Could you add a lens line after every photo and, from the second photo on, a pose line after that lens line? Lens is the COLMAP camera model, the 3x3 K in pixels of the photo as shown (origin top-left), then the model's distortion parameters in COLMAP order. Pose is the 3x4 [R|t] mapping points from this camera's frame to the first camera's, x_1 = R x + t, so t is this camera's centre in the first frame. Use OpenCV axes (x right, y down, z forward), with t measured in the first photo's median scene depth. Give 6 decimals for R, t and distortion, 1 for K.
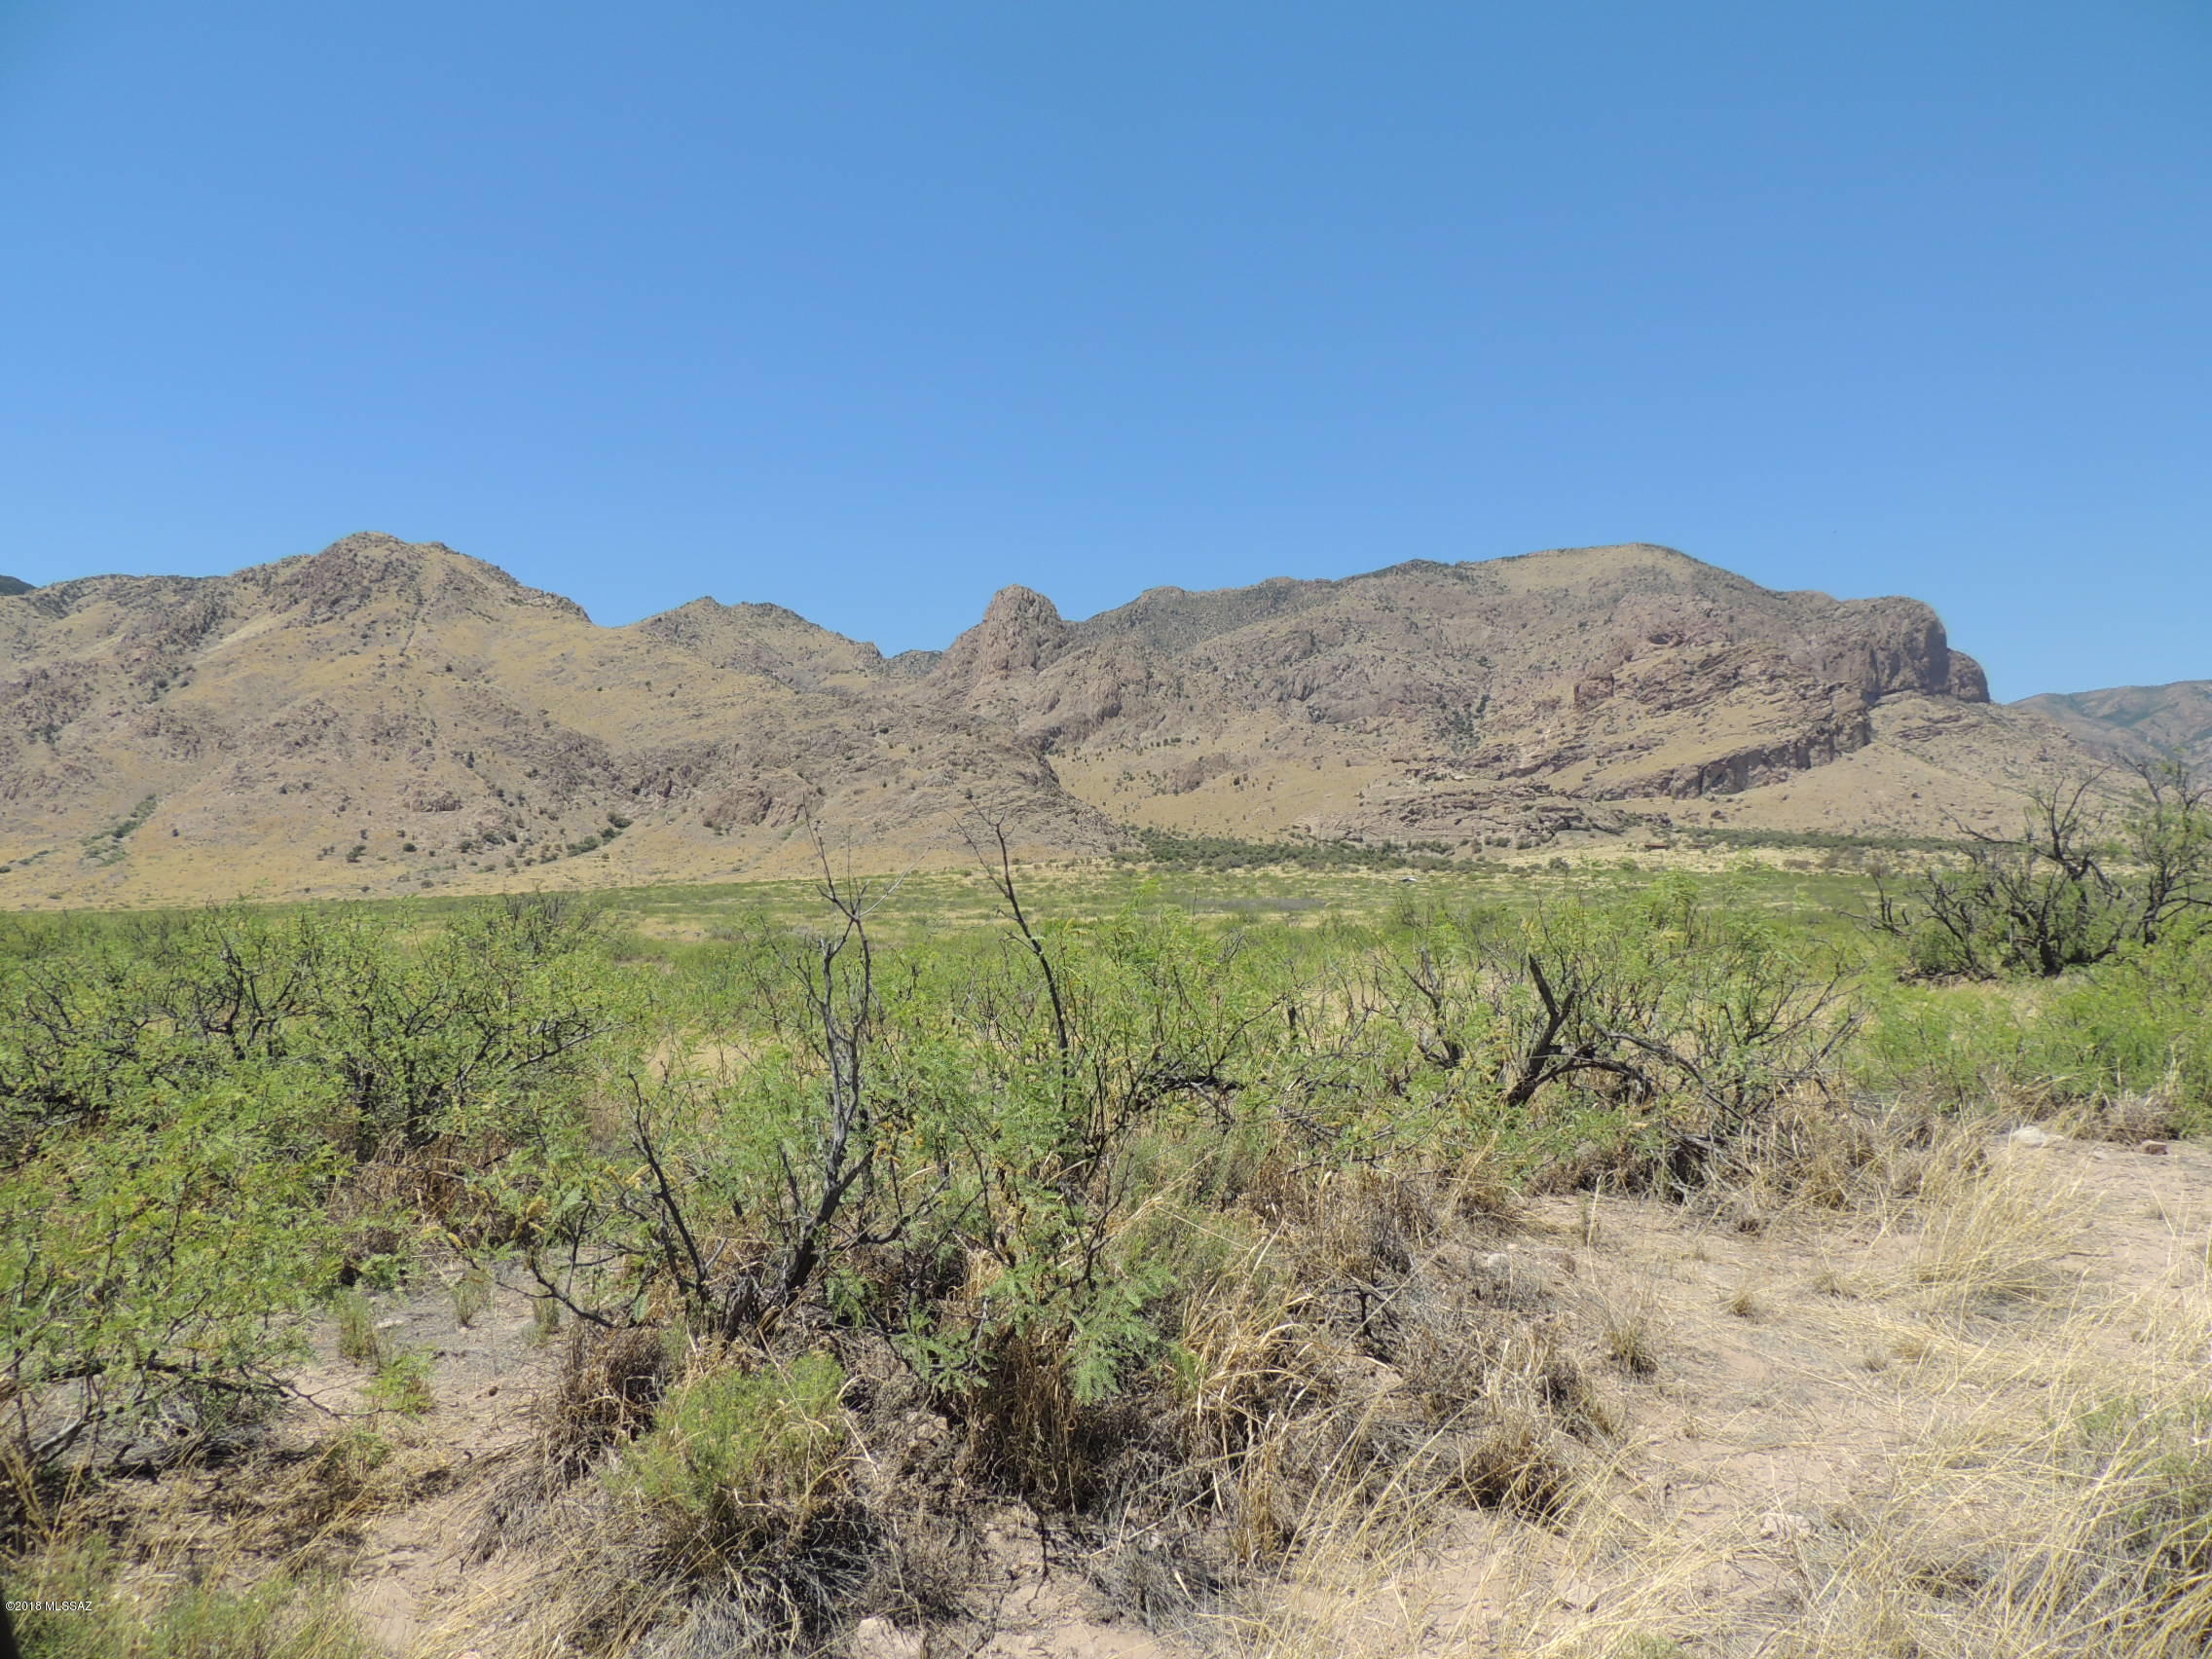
lens RADIAL K [[1571.8, 0, 1105.3], [0, 1571.8, 839.7], [0, 0, 1]] dist [-0.023725, 0.012315]
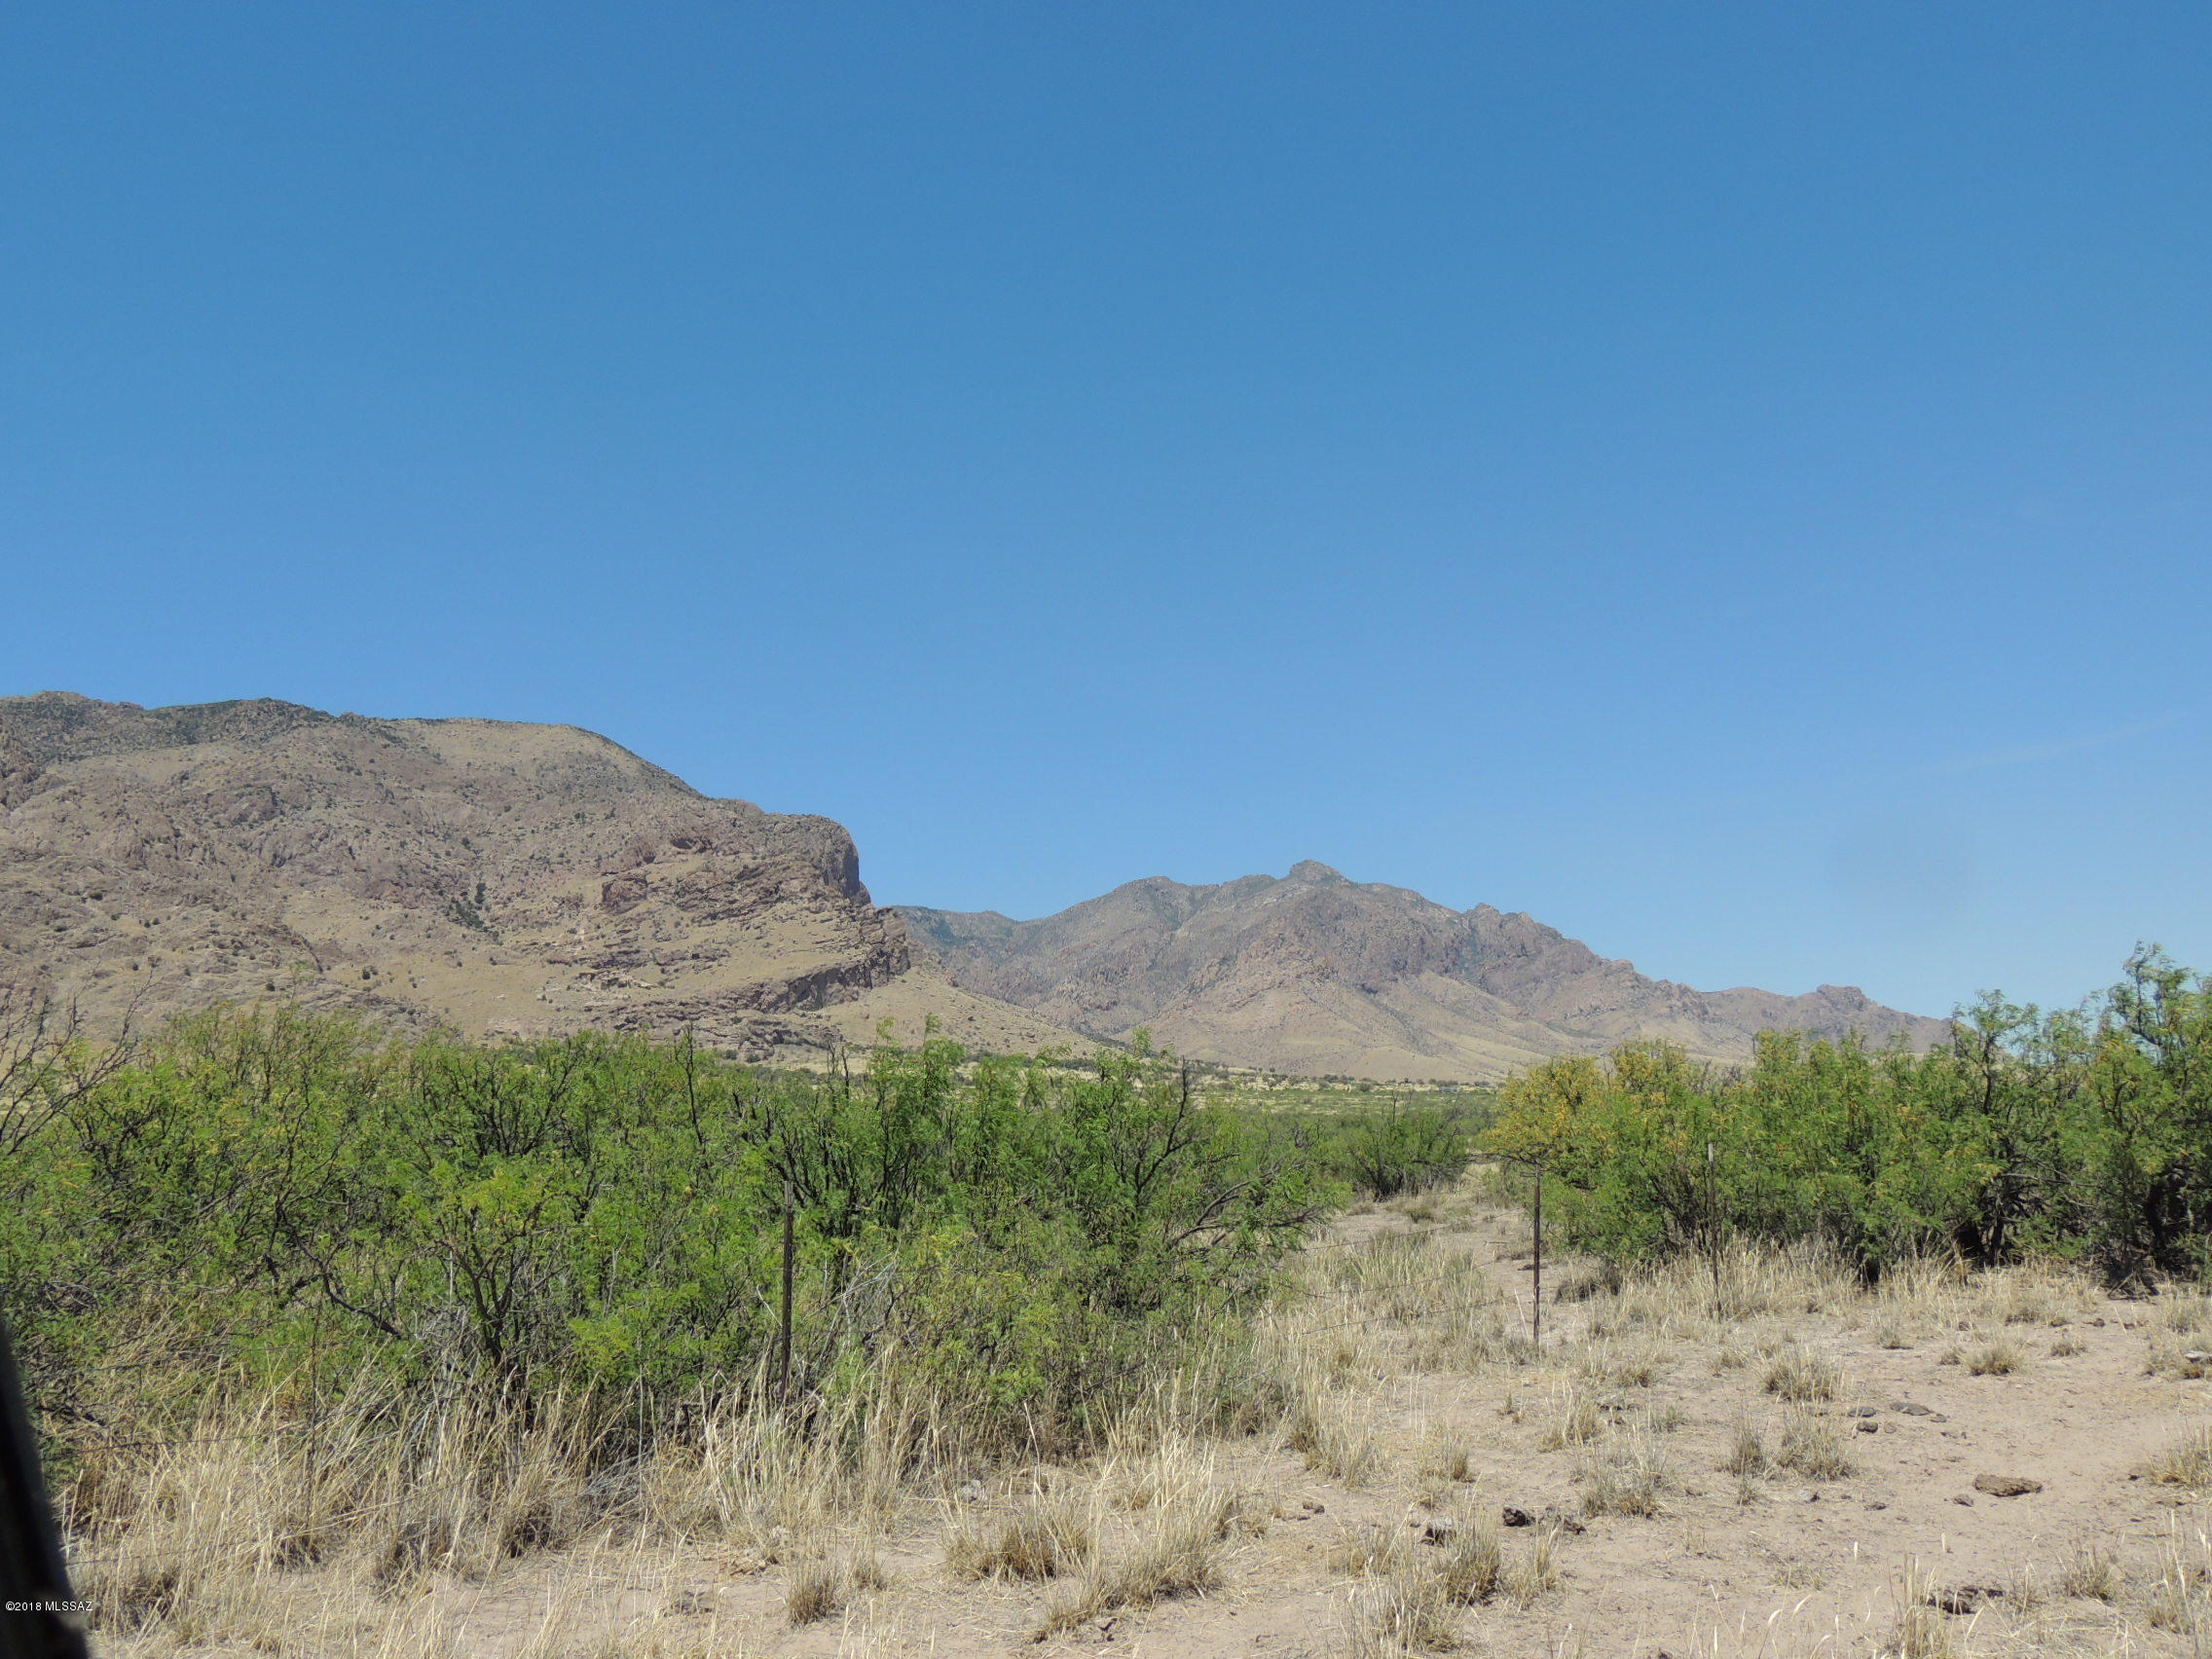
lens RADIAL K [[1943.6, 0, 1109.4], [0, 1943.6, 830.9], [0, 0, 1]] dist [-0.018739, 0.016646]
pose [[0.704289, 0.101551, 0.702612, -0.360786], [-0.023308, 0.992490, -0.120085, 0.002278], [-0.709531, 0.068198, 0.701367, -0.031448]]
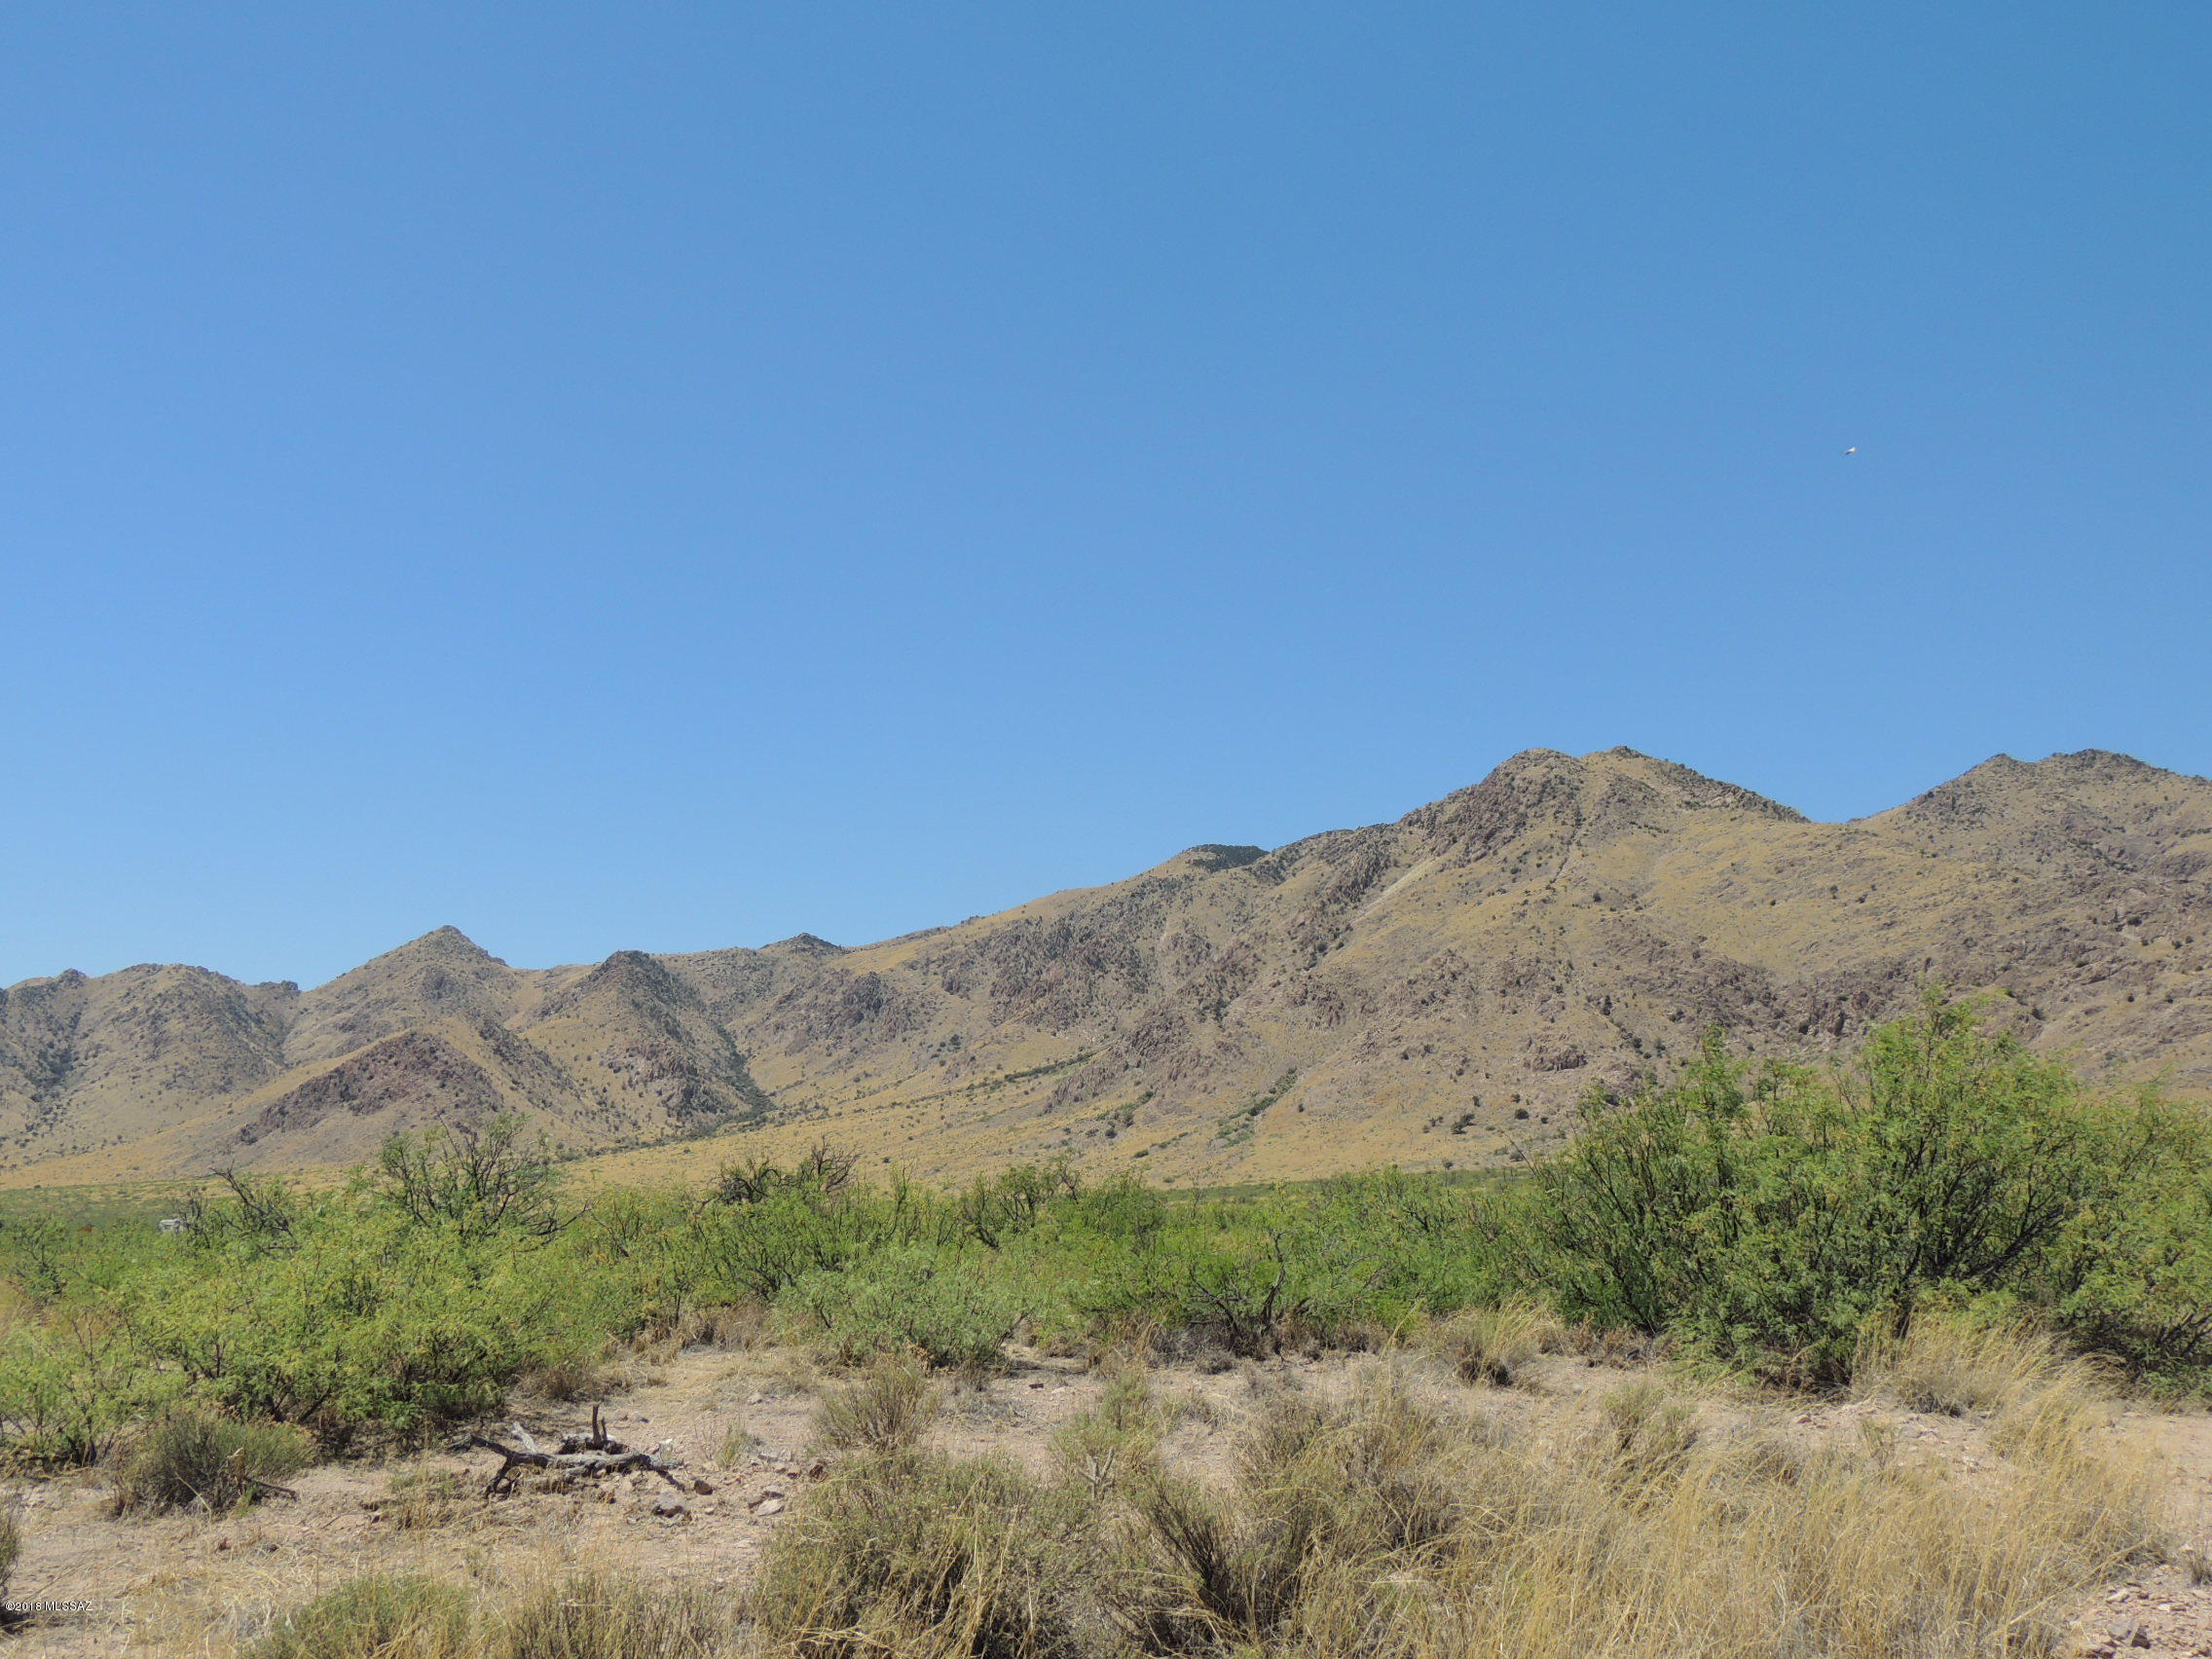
lens RADIAL K [[2019.5, 0, 1109.3], [0, 2019.5, 834.4], [0, 0, 1]] dist [0.016947, -0.019207]
pose [[0.740746, -0.130800, -0.658929, 0.095784], [0.047606, 0.988617, -0.142727, 0.000397], [0.670097, 0.074356, 0.738540, 0.008861]]
